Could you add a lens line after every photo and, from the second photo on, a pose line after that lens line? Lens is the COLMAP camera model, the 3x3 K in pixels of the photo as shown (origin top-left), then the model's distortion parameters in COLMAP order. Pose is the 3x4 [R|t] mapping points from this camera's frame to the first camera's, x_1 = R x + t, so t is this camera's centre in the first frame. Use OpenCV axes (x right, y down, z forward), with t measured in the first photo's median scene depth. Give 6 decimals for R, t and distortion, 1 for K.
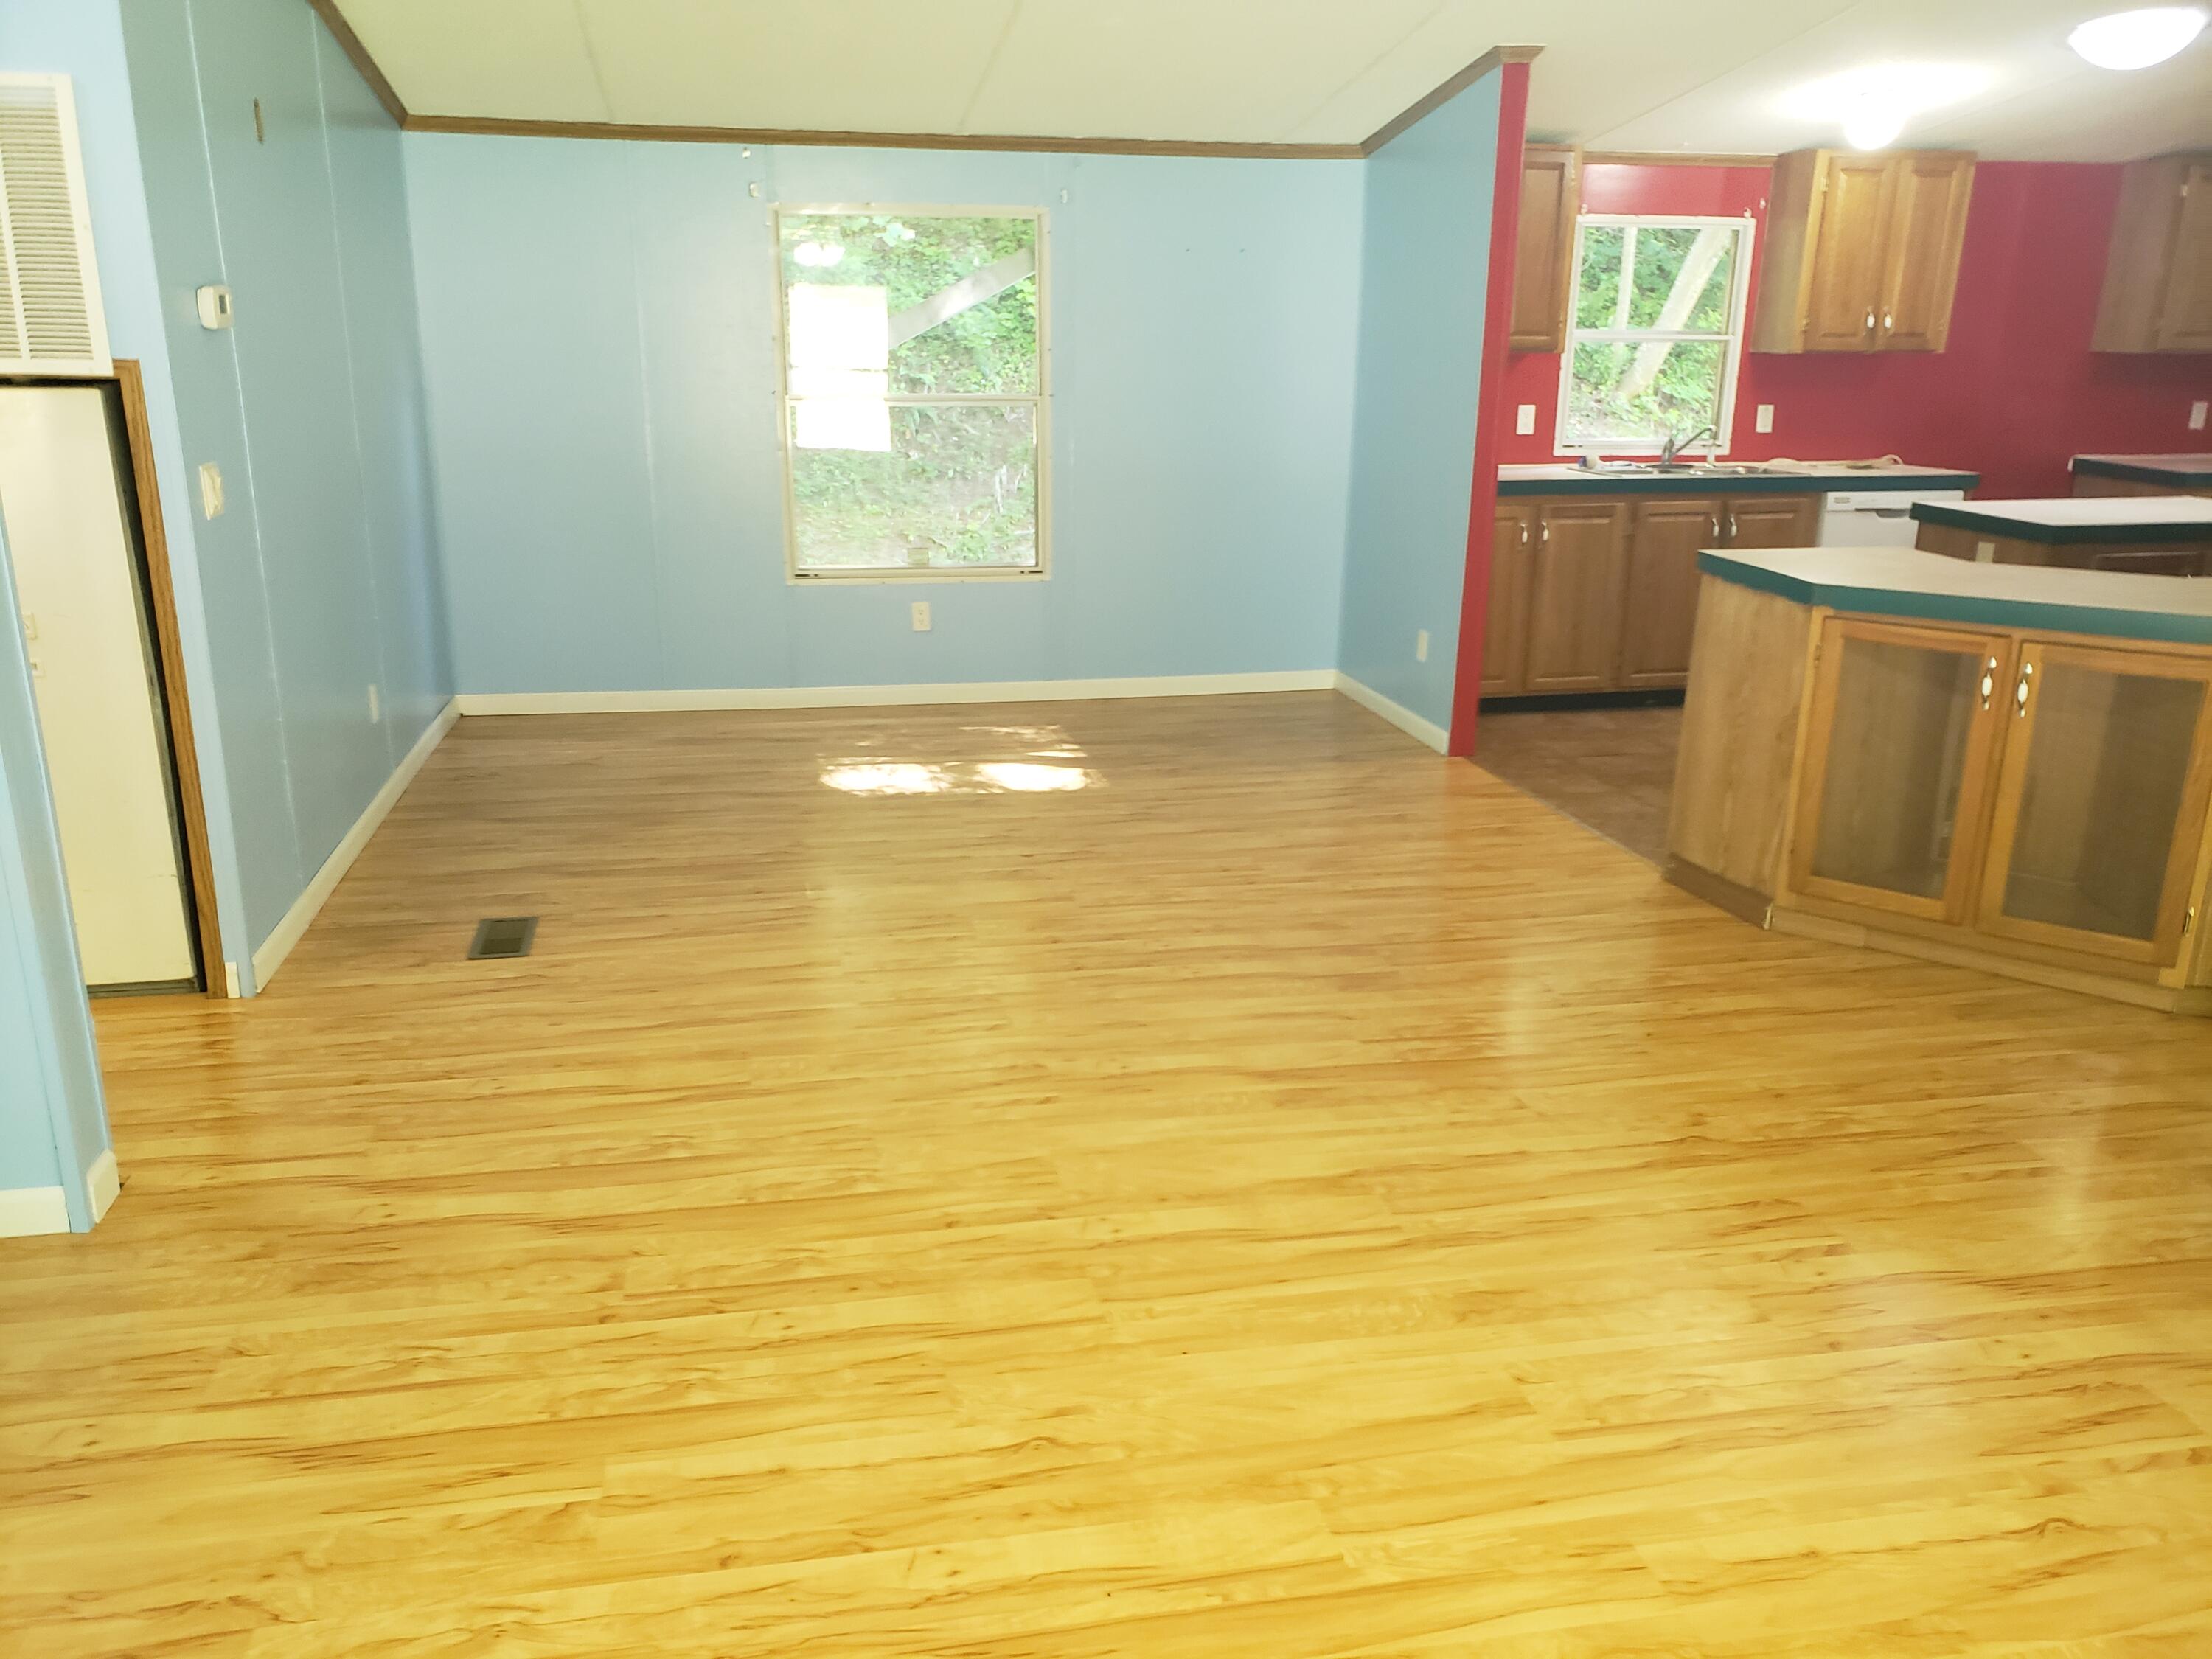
lens RADIAL K [[1697.4, 0, 1097.5], [0, 1697.4, 832.7], [0, 0, 1]] dist [0.051523, -0.033796]
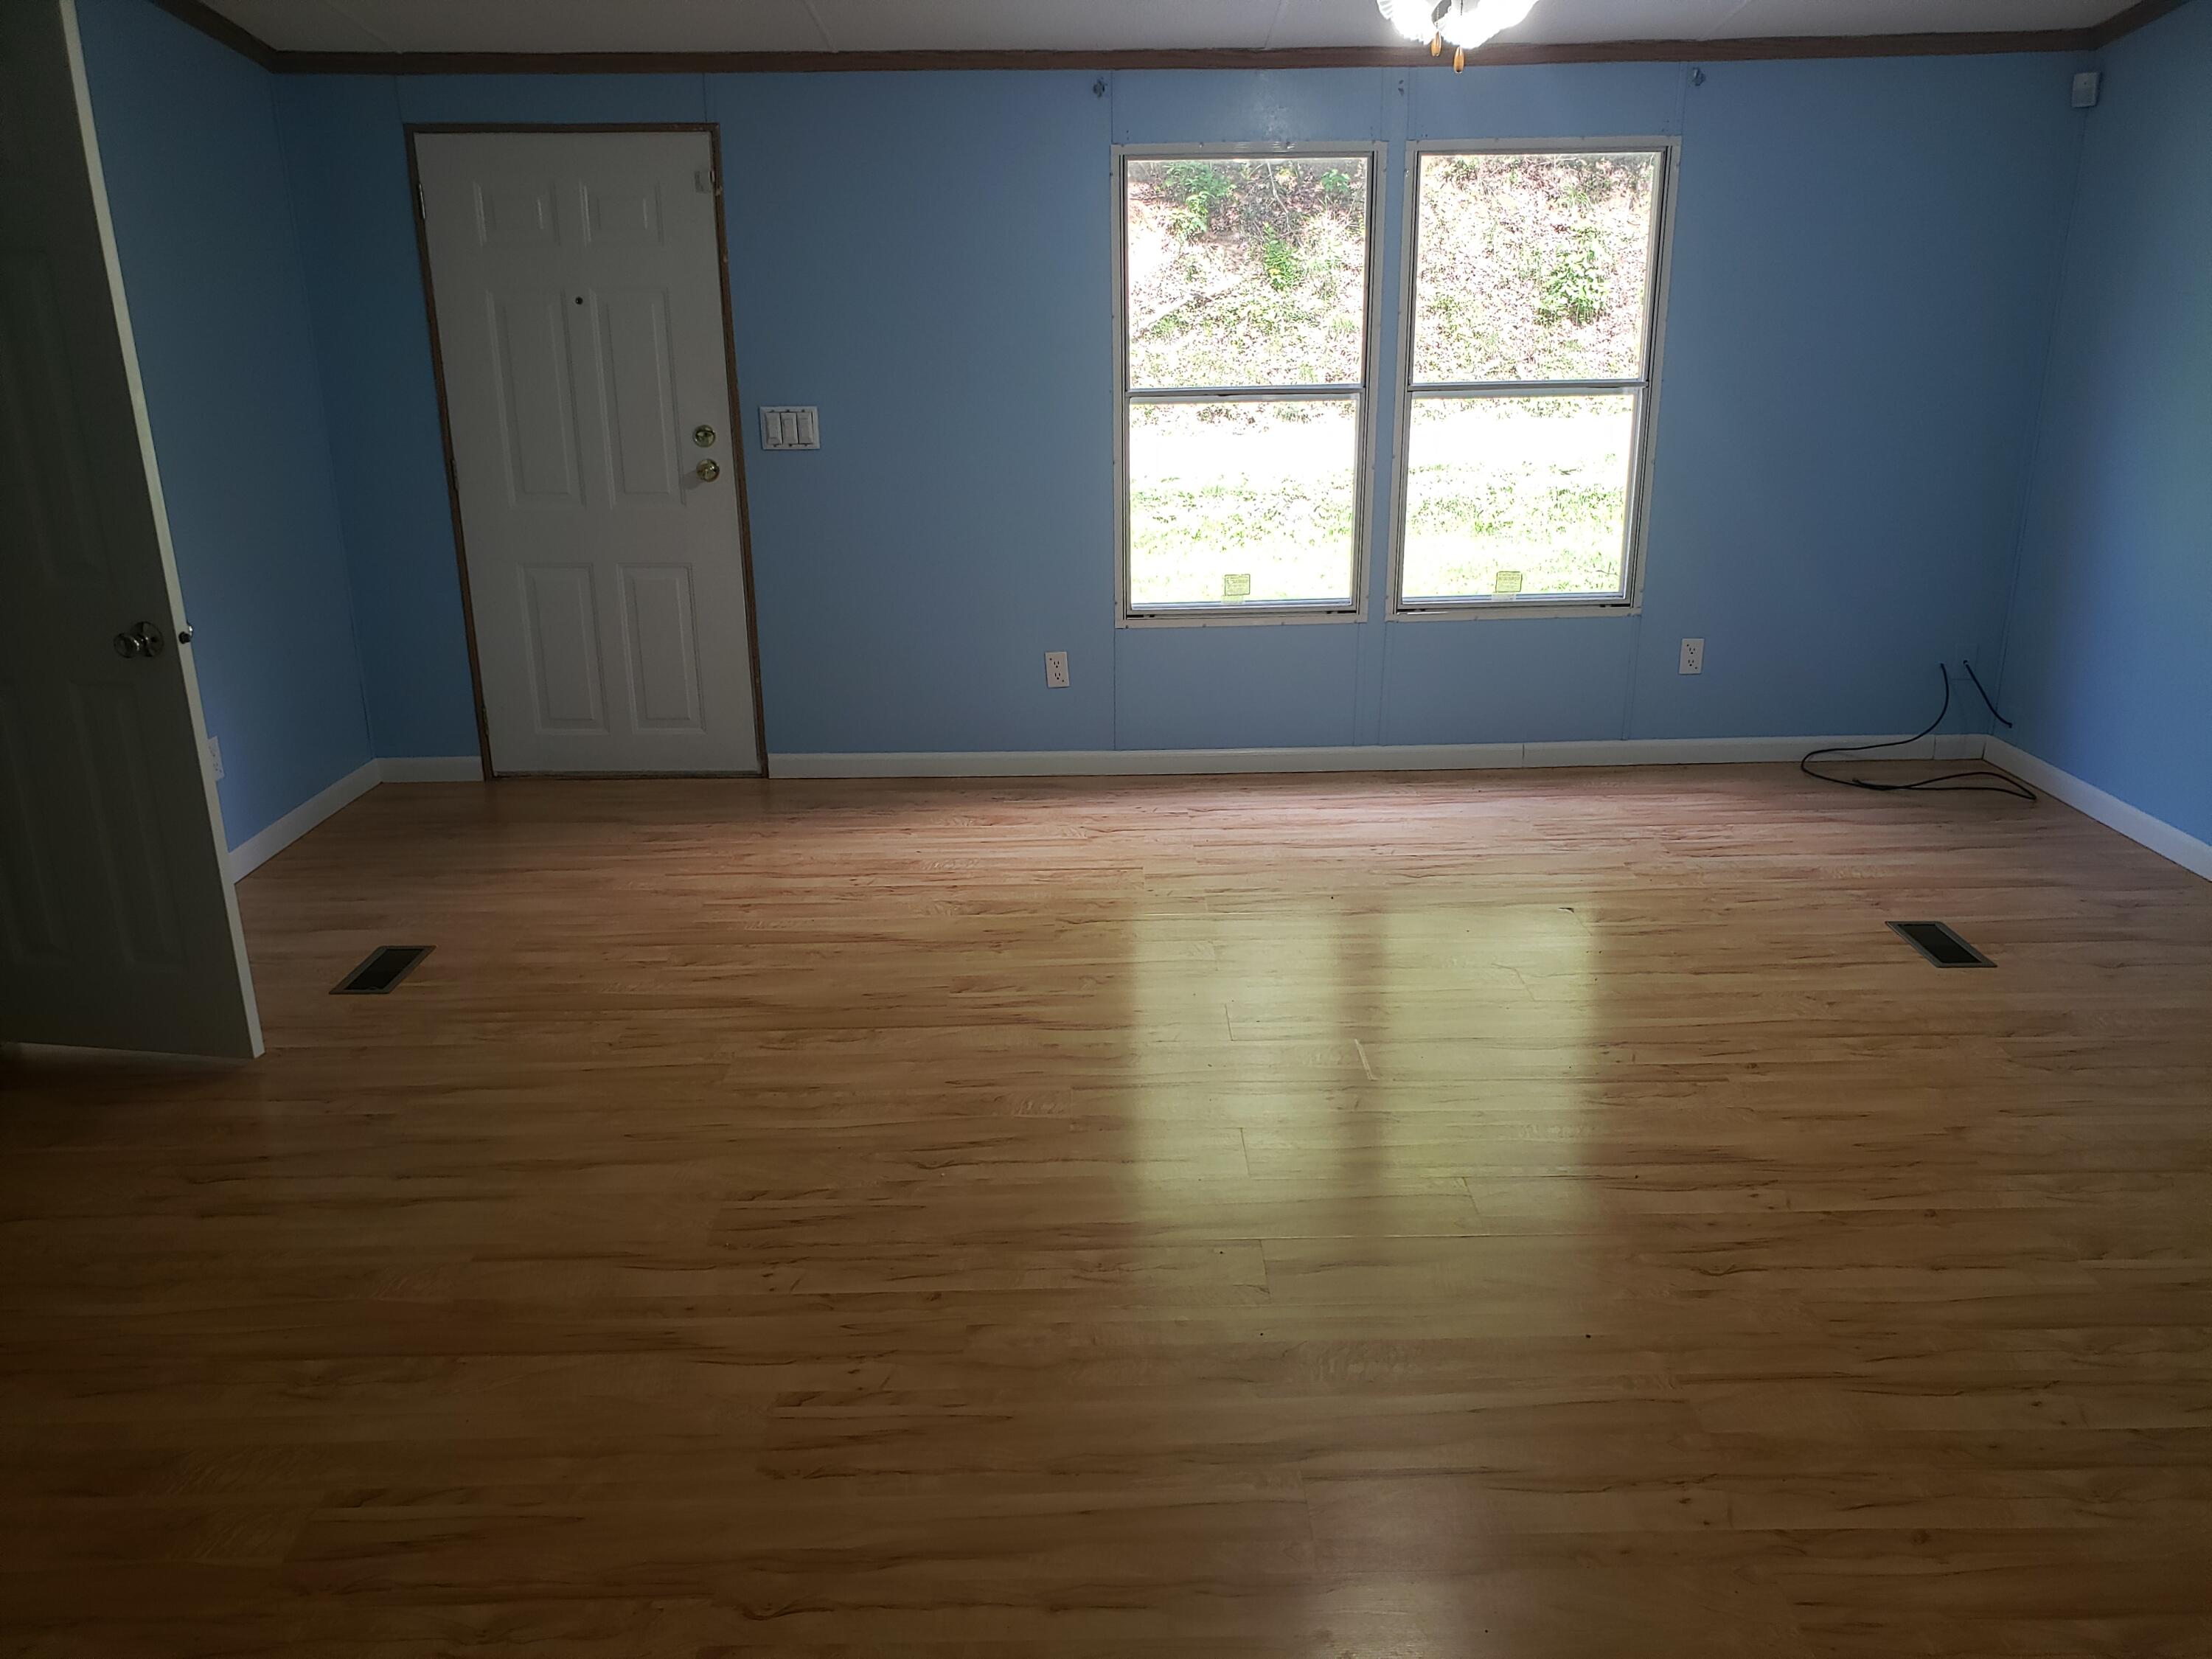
lens RADIAL K [[1697.4, 0, 1100.3], [0, 1697.4, 828.5], [0, 0, 1]] dist [0.051523, -0.033796]
pose [[-0.980343, -0.071938, 0.183717, 0.163355], [0.047405, 0.817999, 0.573263, -0.513453], [-0.191520, 0.570704, -0.798510, 1.633898]]
